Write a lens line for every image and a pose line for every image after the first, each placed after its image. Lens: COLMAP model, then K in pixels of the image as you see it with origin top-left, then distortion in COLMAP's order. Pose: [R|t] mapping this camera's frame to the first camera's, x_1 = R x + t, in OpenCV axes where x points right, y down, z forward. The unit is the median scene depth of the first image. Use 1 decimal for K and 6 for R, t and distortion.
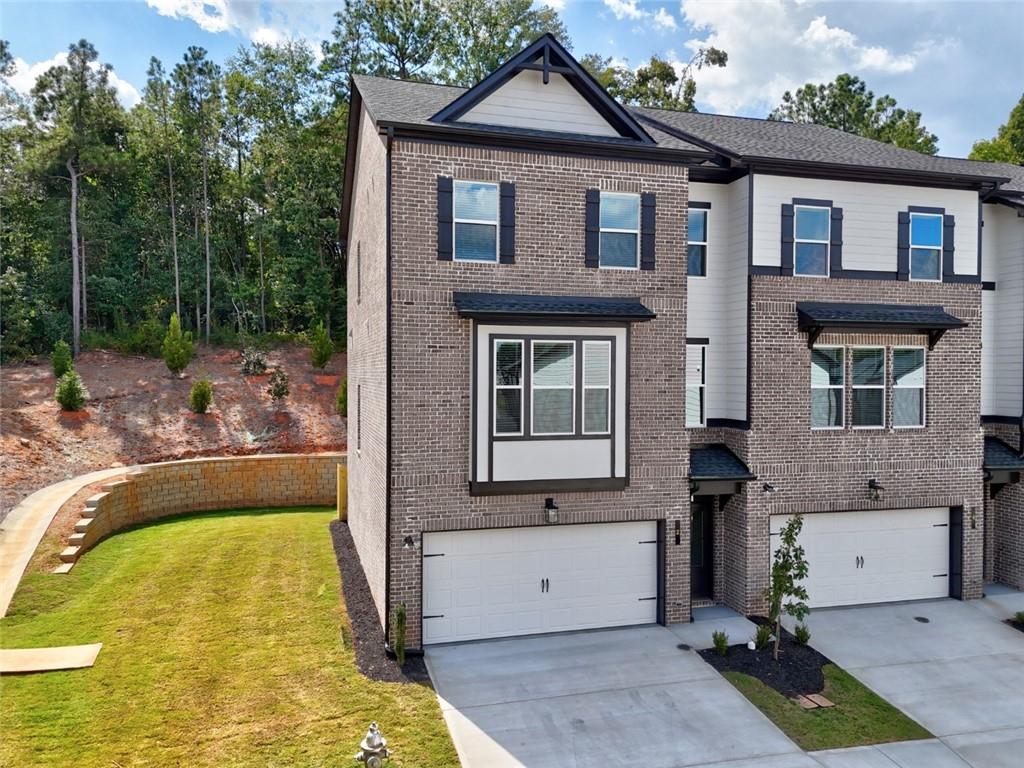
lens RADIAL K [[731.5, 0, 516.1], [0, 731.5, 385.4], [0, 0, 1]] dist [0.043565, -0.024417]
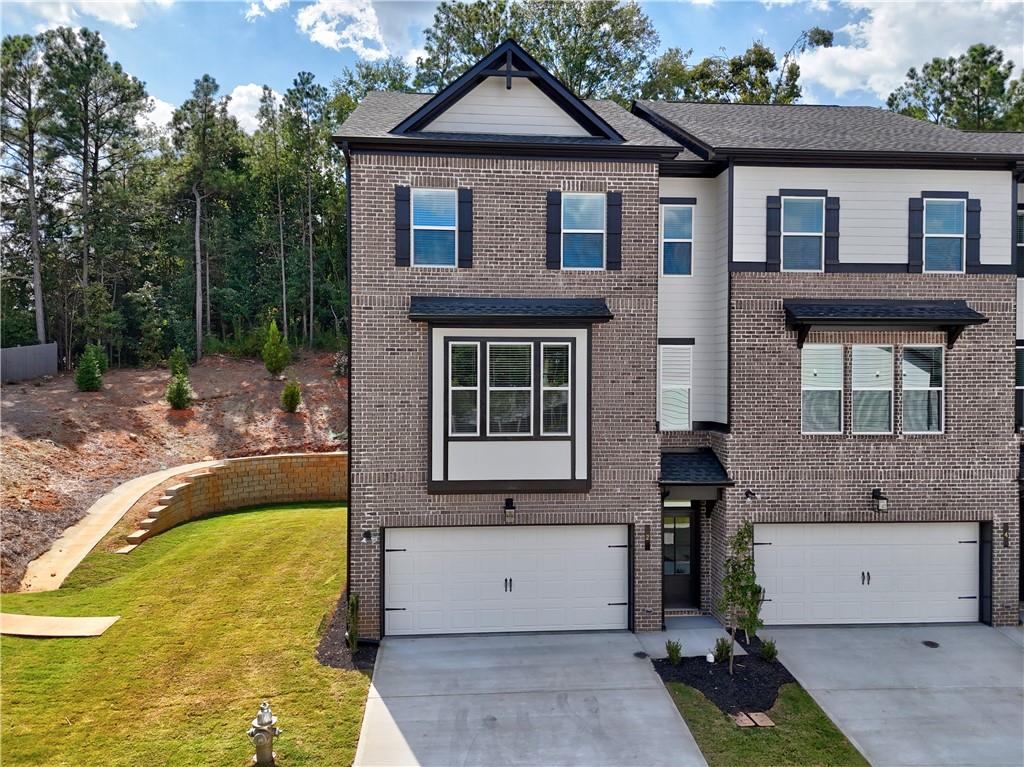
lens RADIAL K [[731.5, 0, 518.7], [0, 731.5, 385.8], [0, 0, 1]] dist [0.043565, -0.024417]
pose [[0.982568, 0.000799, -0.185901, 0.226248], [-0.001112, 0.999998, -0.001576, 0.000097], [0.185899, 0.001756, 0.982567, 0.008860]]
